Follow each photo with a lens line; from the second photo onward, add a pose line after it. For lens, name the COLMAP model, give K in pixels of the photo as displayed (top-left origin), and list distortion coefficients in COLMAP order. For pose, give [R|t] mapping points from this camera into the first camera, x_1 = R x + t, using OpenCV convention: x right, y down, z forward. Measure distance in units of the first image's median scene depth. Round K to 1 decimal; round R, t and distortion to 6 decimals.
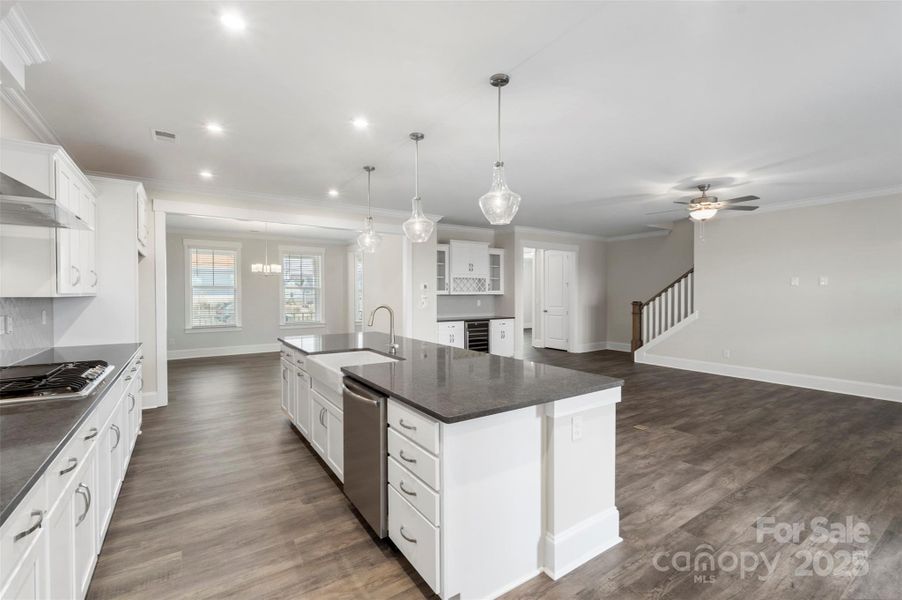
lens RADIAL K [[399.6, 0, 454.7], [0, 399.6, 301.2], [0, 0, 1]] dist [0.000070, 0.000250]
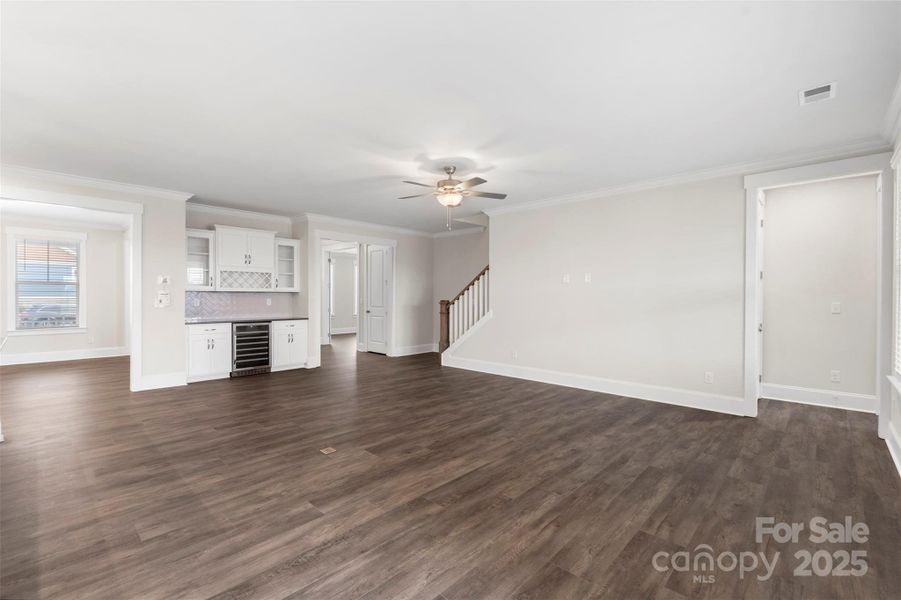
lens RADIAL K [[399.2, 0, 454.2], [0, 399.2, 301.2], [0, 0, 1]] dist [0.000070, 0.000250]
pose [[0.976613, 0.002260, 0.214992, 0.301903], [-0.000528, 0.999967, -0.008110, 0.011411], [-0.215003, 0.007806, 0.976582, 0.086843]]
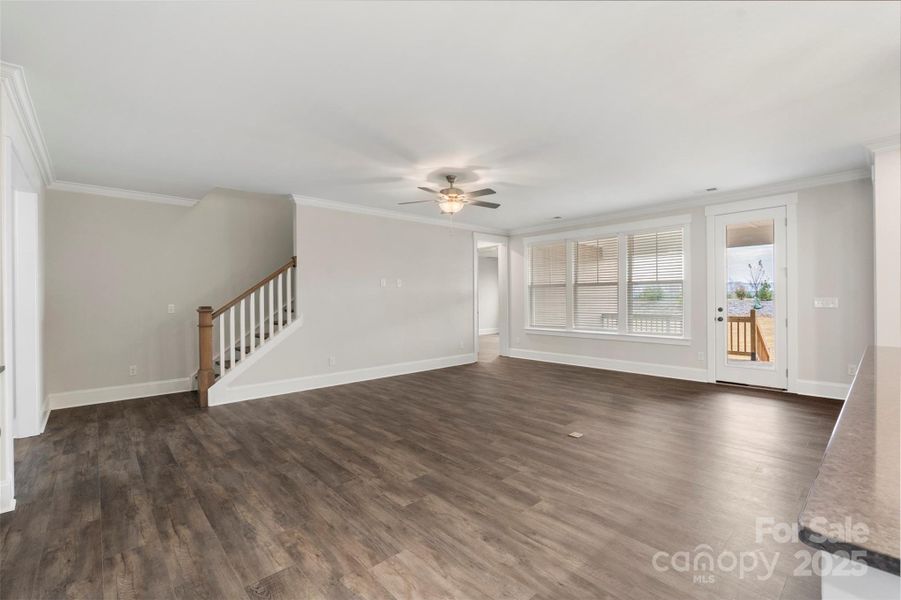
lens RADIAL K [[399.2, 0, 454.2], [0, 399.2, 301.2], [0, 0, 1]] dist [0.000070, 0.000250]
pose [[-0.147012, -0.006683, 0.989112, -0.217951], [0.027435, 0.999565, 0.010832, -0.003476], [-0.988754, 0.028729, -0.146765, 0.781016]]
